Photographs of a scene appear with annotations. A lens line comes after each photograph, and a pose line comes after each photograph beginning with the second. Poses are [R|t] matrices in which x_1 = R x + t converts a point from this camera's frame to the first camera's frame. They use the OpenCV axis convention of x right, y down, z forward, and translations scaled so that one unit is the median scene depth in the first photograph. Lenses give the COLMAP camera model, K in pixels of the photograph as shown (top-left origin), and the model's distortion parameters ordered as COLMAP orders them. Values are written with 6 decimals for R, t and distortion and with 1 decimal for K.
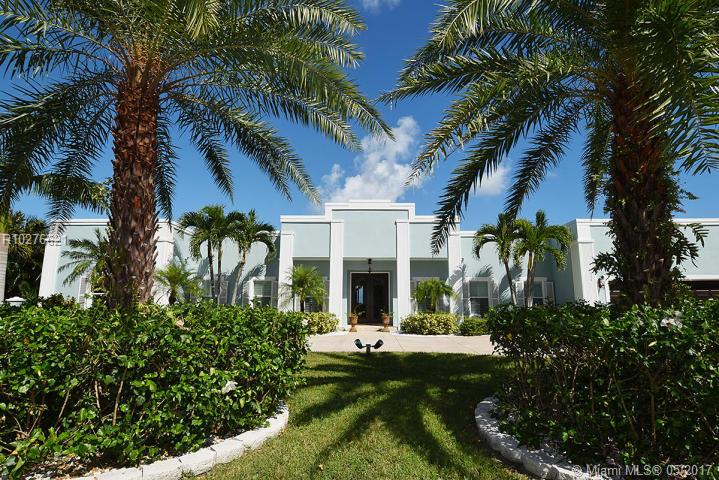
lens RADIAL K [[382.4, 0, 360.0], [0, 382.4, 238.3], [0, 0, 1]] dist [0.022467, -0.034959]
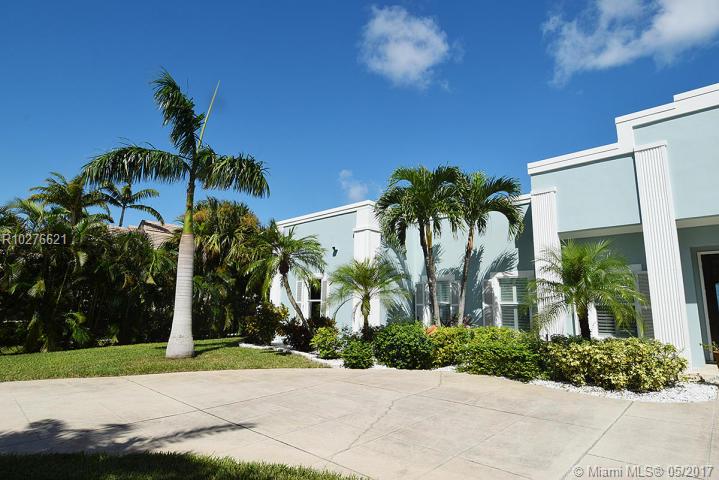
lens RADIAL K [[382.4, 0, 360.0], [0, 382.4, 238.3], [0, 0, 1]] dist [0.022467, -0.034959]
pose [[0.743342, -0.111837, -0.659496, -0.026560], [0.105530, 0.993184, -0.049477, 0.055206], [0.660535, -0.032818, 0.750078, 0.402213]]
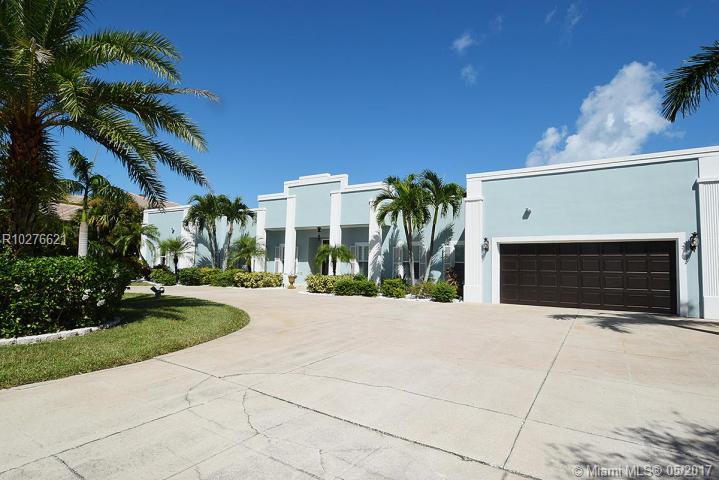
lens RADIAL K [[382.4, 0, 360.0], [0, 382.4, 238.3], [0, 0, 1]] dist [0.022467, -0.034959]
pose [[0.855140, -0.022911, -0.517891, 0.739903], [0.068495, 0.995258, 0.069069, 0.016489], [0.513852, -0.094537, 0.852654, 0.089337]]
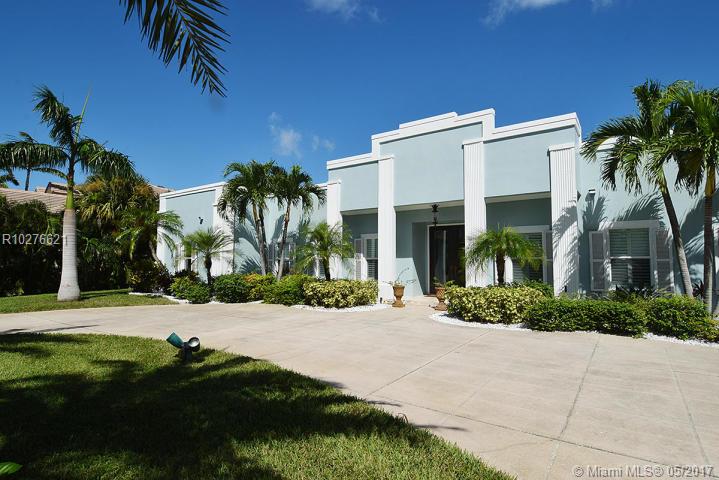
lens RADIAL K [[382.4, 0, 360.0], [0, 382.4, 238.3], [0, 0, 1]] dist [0.022467, -0.034959]
pose [[0.829148, -0.038643, -0.557692, 0.308565], [0.099579, 0.991863, 0.079322, 0.046611], [0.550089, -0.121304, 0.826249, 0.346738]]
